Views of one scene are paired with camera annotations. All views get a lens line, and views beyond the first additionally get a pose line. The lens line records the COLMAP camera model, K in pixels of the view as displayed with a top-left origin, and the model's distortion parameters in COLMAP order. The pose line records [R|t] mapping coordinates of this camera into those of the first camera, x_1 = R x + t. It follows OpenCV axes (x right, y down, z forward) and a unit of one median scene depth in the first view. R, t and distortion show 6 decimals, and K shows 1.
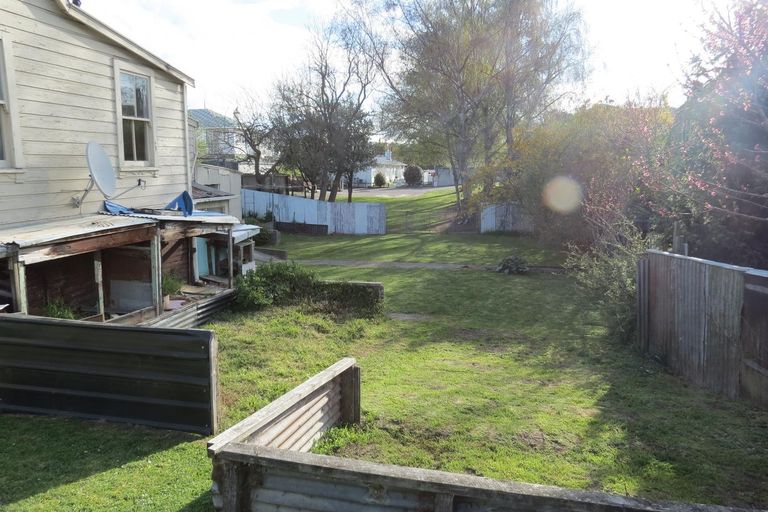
lens RADIAL K [[546.0, 0, 384.0], [0, 546.0, 256.0], [0, 0, 1]] dist [-0.012636, -0.002451]
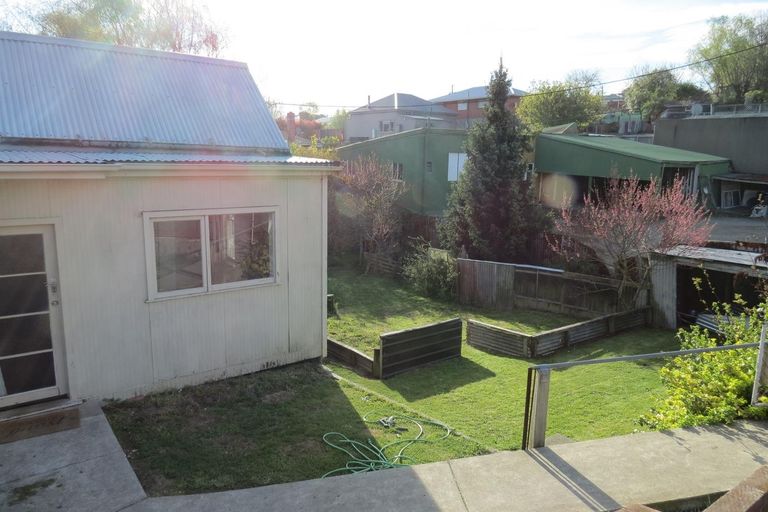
lens RADIAL K [[546.0, 0, 384.0], [0, 546.0, 256.0], [0, 0, 1]] dist [-0.012636, -0.002451]
pose [[0.644218, -0.123203, 0.754853, -0.639240], [0.093475, 0.992225, 0.082171, -0.105719], [-0.759108, 0.017624, 0.650726, -0.120064]]
